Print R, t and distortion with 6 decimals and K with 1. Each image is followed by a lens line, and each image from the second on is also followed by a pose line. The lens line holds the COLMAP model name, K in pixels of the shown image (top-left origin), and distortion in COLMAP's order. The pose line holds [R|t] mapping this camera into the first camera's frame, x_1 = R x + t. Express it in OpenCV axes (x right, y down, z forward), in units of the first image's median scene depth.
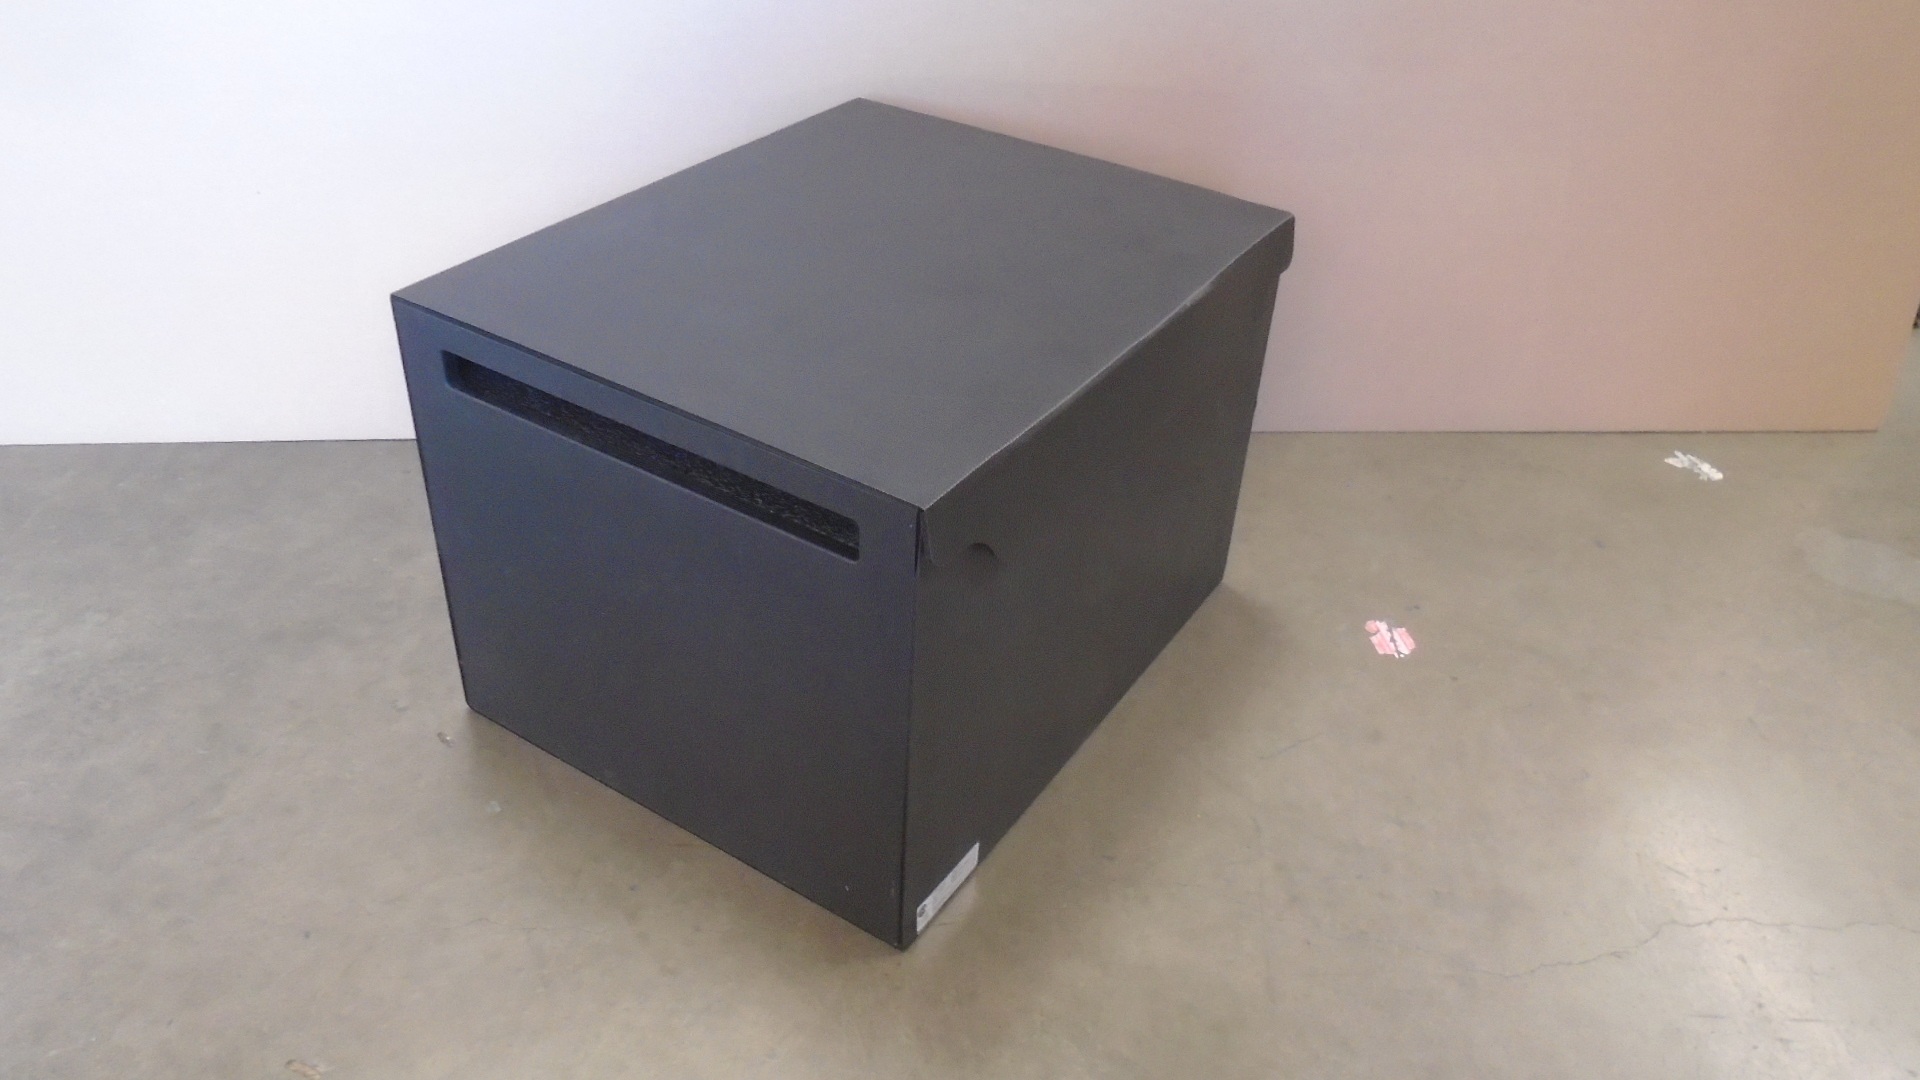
lens RADIAL K [[1474.6, 0, 972.8], [0, 1474.6, 533.4], [0, 0, 1]] dist [-0.021024, 0.005447]
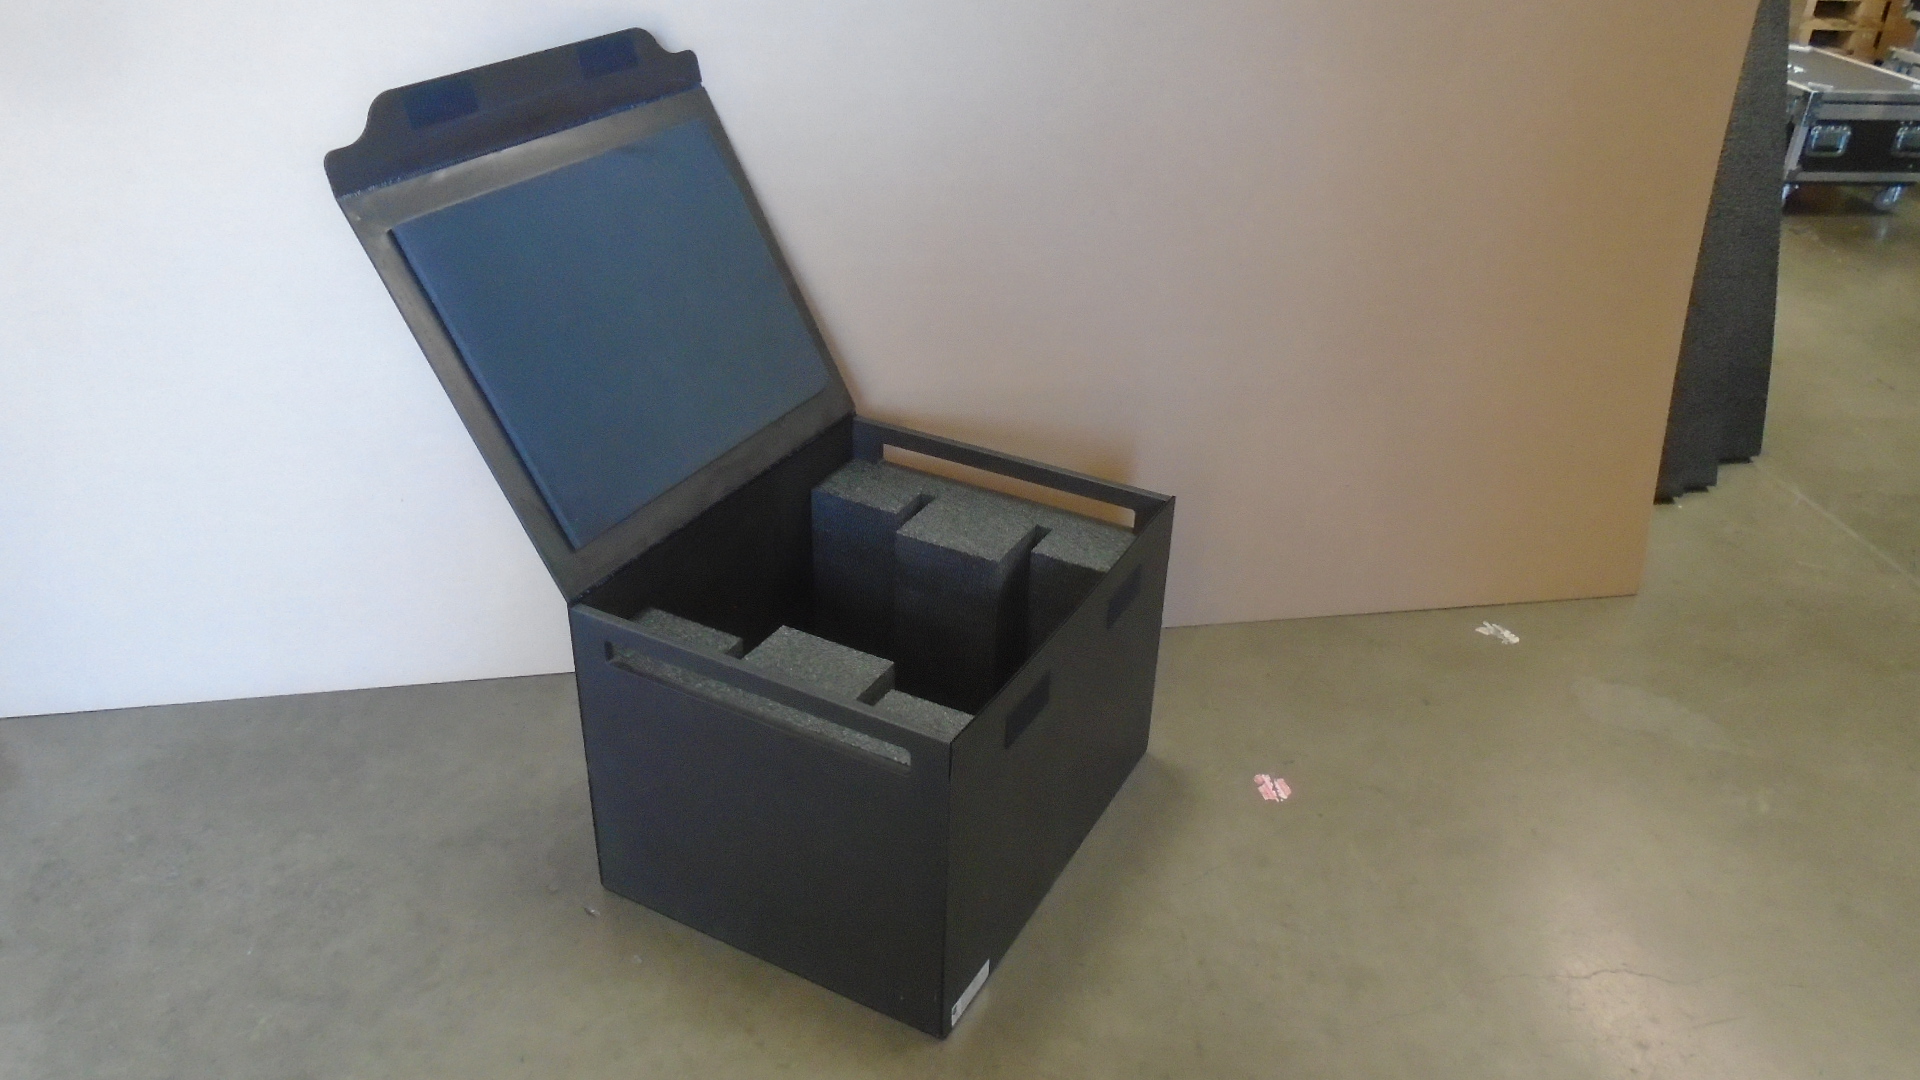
lens RADIAL K [[1474.6, 0, 974.9], [0, 1474.6, 534.0], [0, 0, 1]] dist [-0.021024, 0.005447]
pose [[0.996776, -0.055904, 0.057552, -0.059889], [0.060624, 0.994636, -0.083813, -0.070058], [-0.052558, 0.087032, 0.994818, -0.389706]]
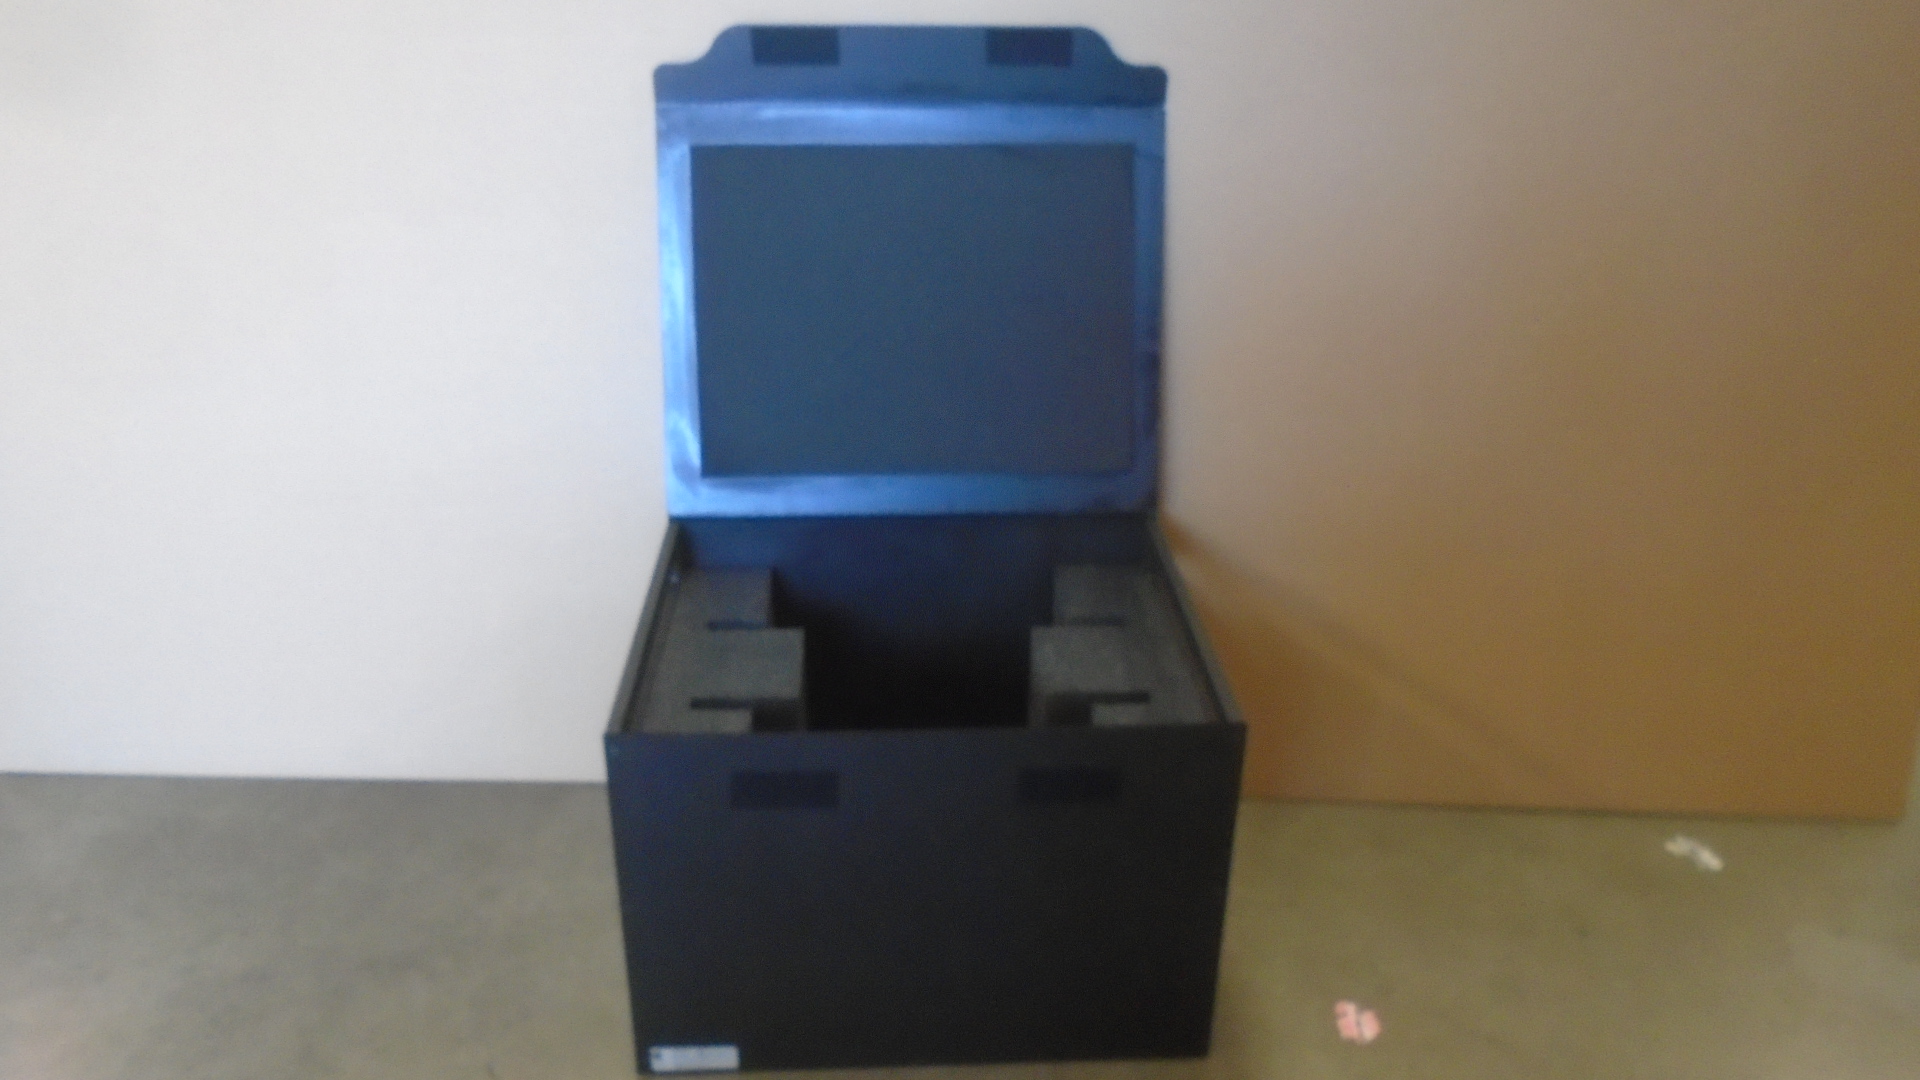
lens RADIAL K [[1474.6, 0, 970.9], [0, 1474.6, 529.8], [0, 0, 1]] dist [-0.021024, 0.005447]
pose [[0.992195, 0.020978, -0.122918, 0.142468], [-0.042702, 0.983307, -0.176871, -0.087744], [0.117156, 0.180740, 0.976528, -0.156864]]
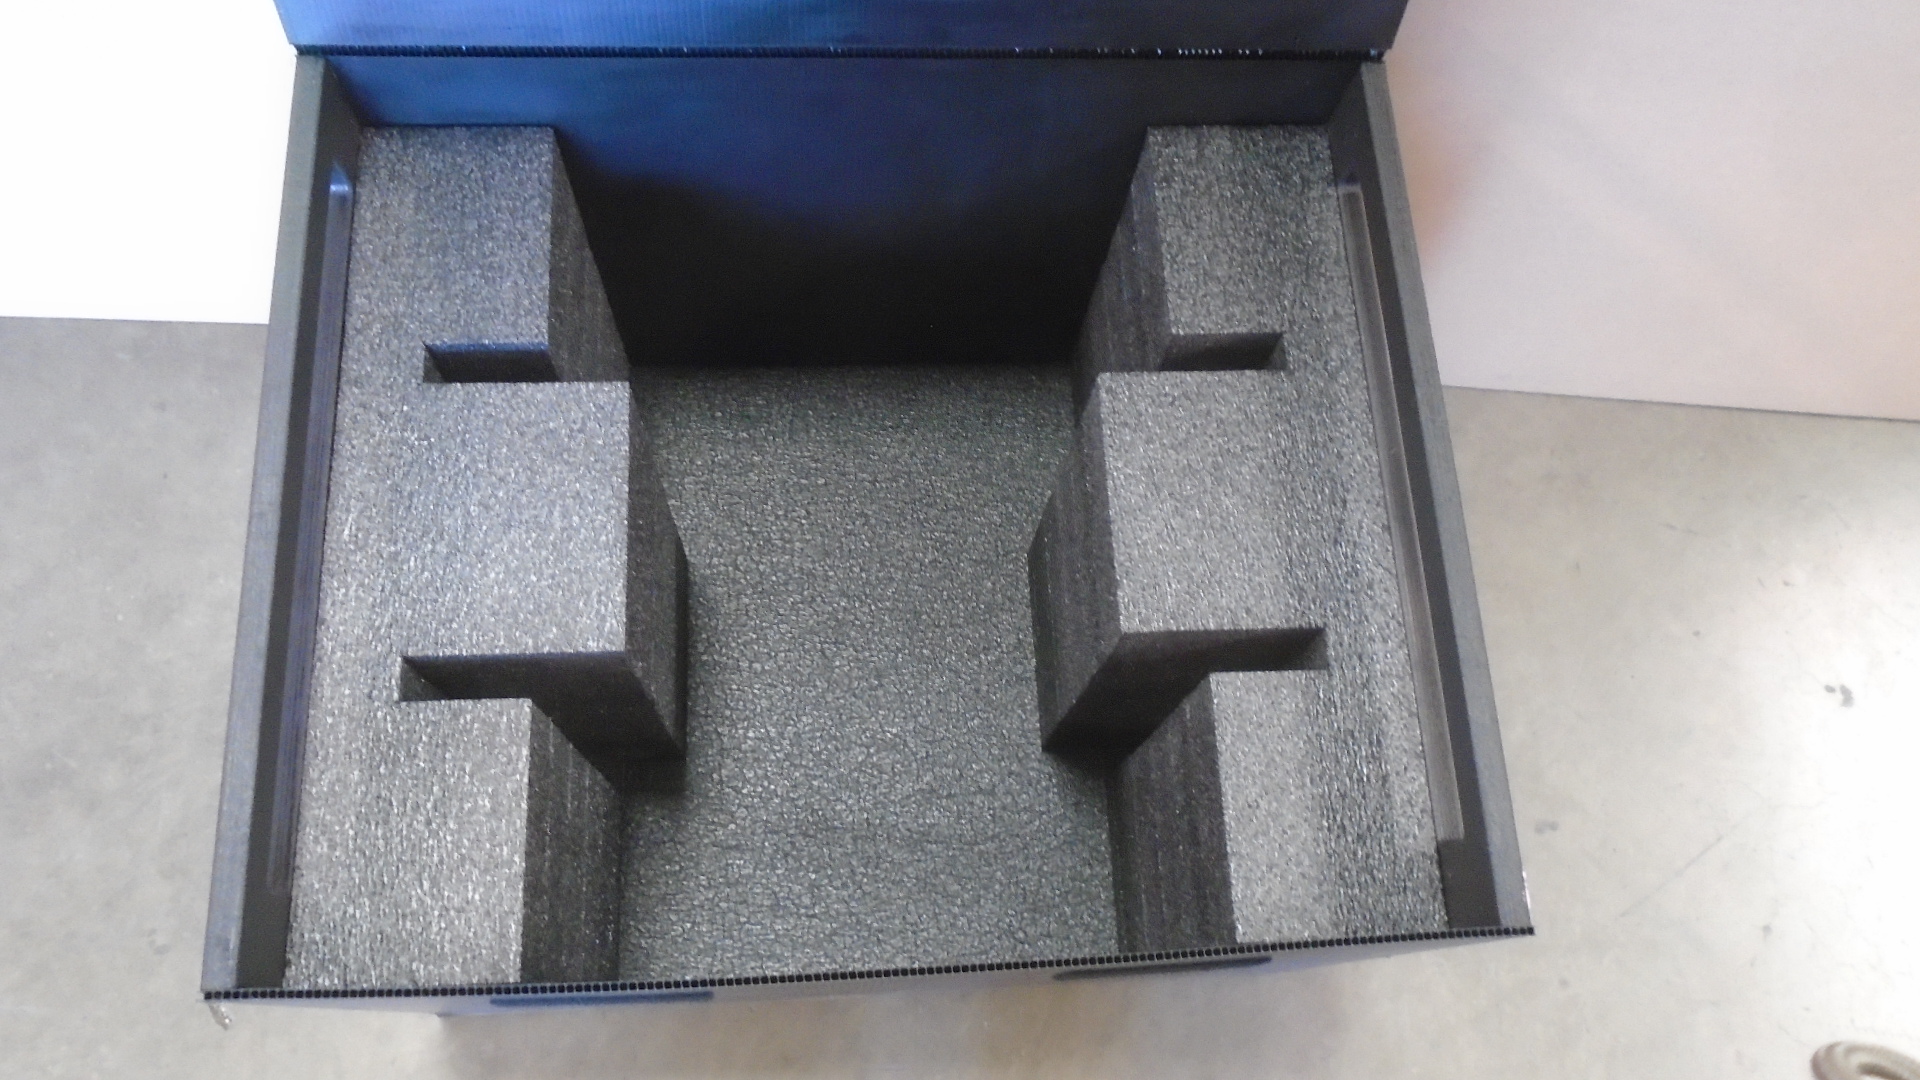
lens RADIAL K [[1474.6, 0, 975.8], [0, 1474.6, 548.2], [0, 0, 1]] dist [-0.021024, 0.005447]
pose [[0.991203, 0.132202, -0.006306, 0.006055], [-0.102630, 0.797818, 0.594099, -0.527242], [0.083572, -0.588225, 0.804367, 0.536868]]
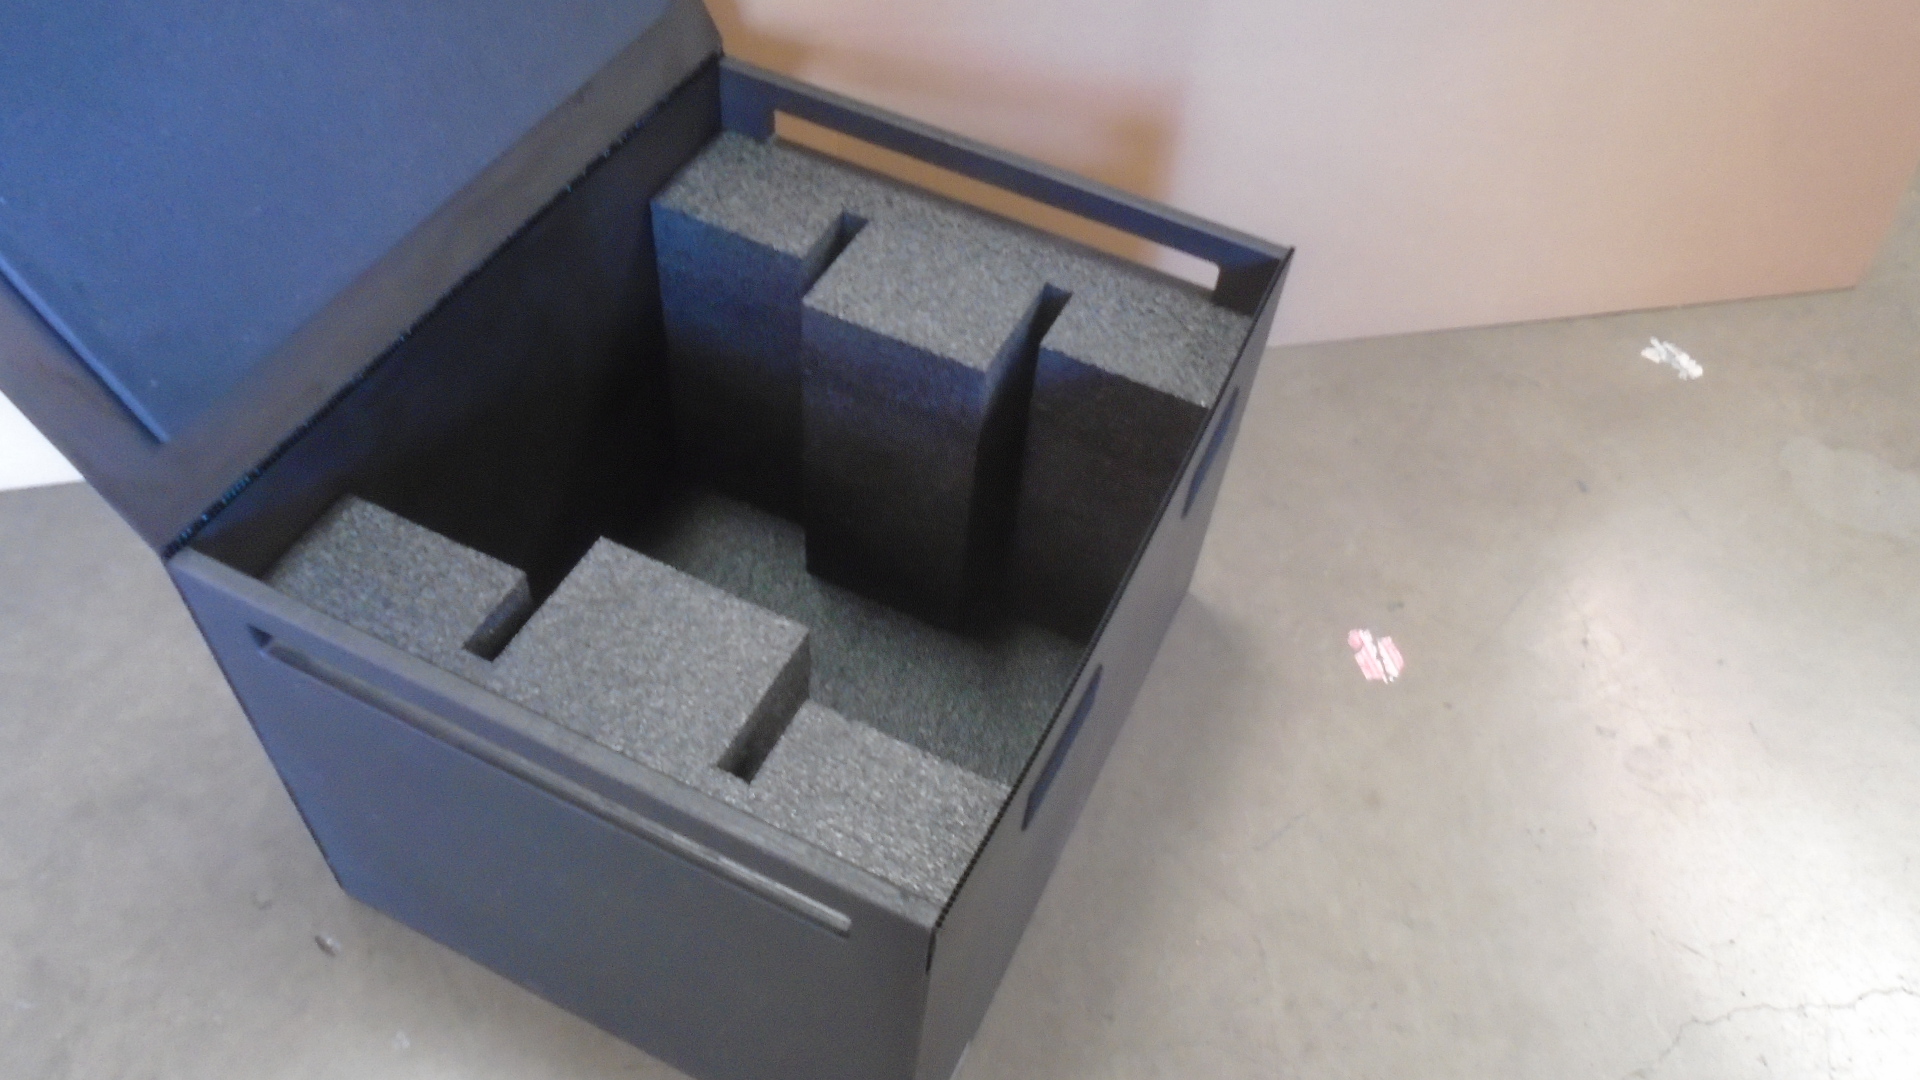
lens RADIAL K [[1474.6, 0, 972.6], [0, 1474.6, 535.0], [0, 0, 1]] dist [-0.021024, 0.005447]
pose [[0.991885, -0.079946, 0.098853, -0.051045], [0.049455, 0.958930, 0.279299, -0.292097], [-0.117122, -0.272144, 0.955102, 0.203470]]
